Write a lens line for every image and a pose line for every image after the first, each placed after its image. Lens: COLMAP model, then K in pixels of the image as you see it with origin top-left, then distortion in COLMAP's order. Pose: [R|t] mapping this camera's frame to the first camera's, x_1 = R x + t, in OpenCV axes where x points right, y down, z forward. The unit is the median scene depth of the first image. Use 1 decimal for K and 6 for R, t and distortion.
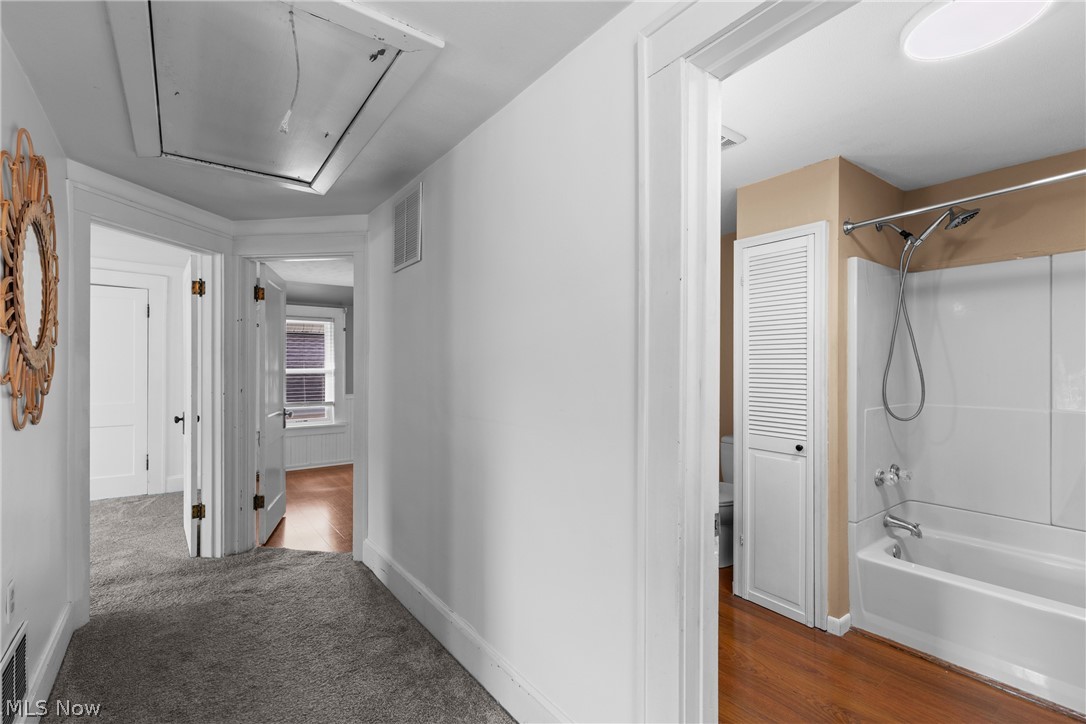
lens RADIAL K [[488.5, 0, 539.6], [0, 488.5, 365.2], [0, 0, 1]] dist [0.003987, -0.000348]
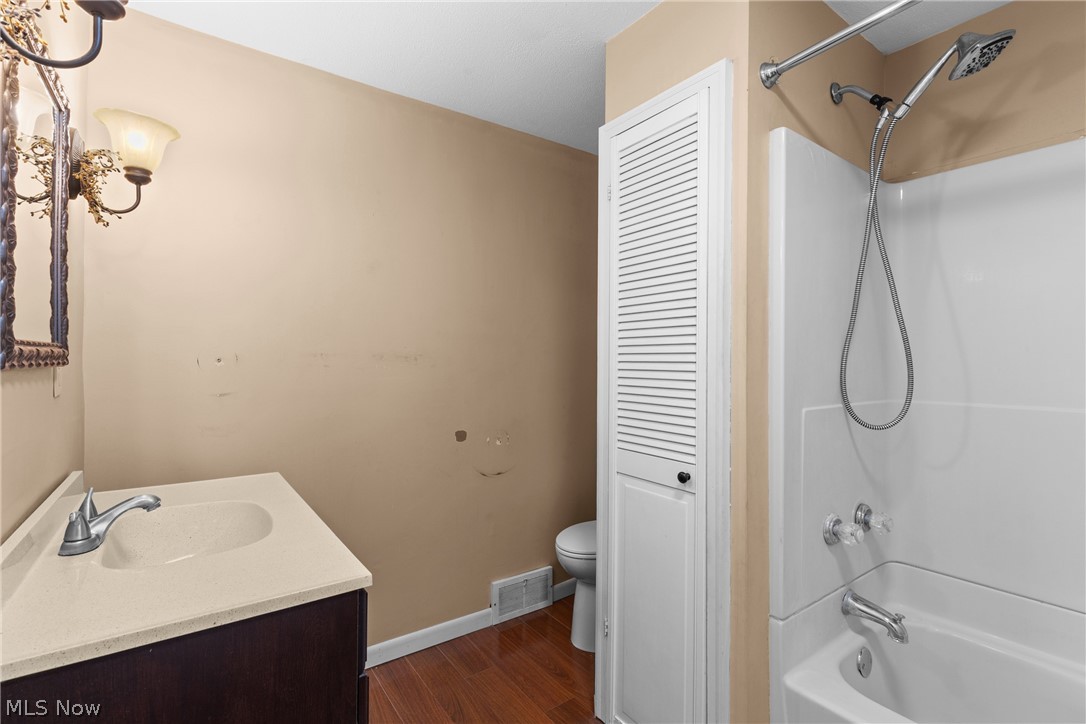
lens RADIAL K [[488.5, 0, 547.8], [0, 488.5, 359.8], [0, 0, 1]] dist [0.003987, -0.000348]
pose [[0.999952, 0.006372, -0.007423, 0.366838], [-0.006442, 0.999934, -0.009468, 0.040802], [0.007362, 0.009515, 0.999928, 0.429552]]
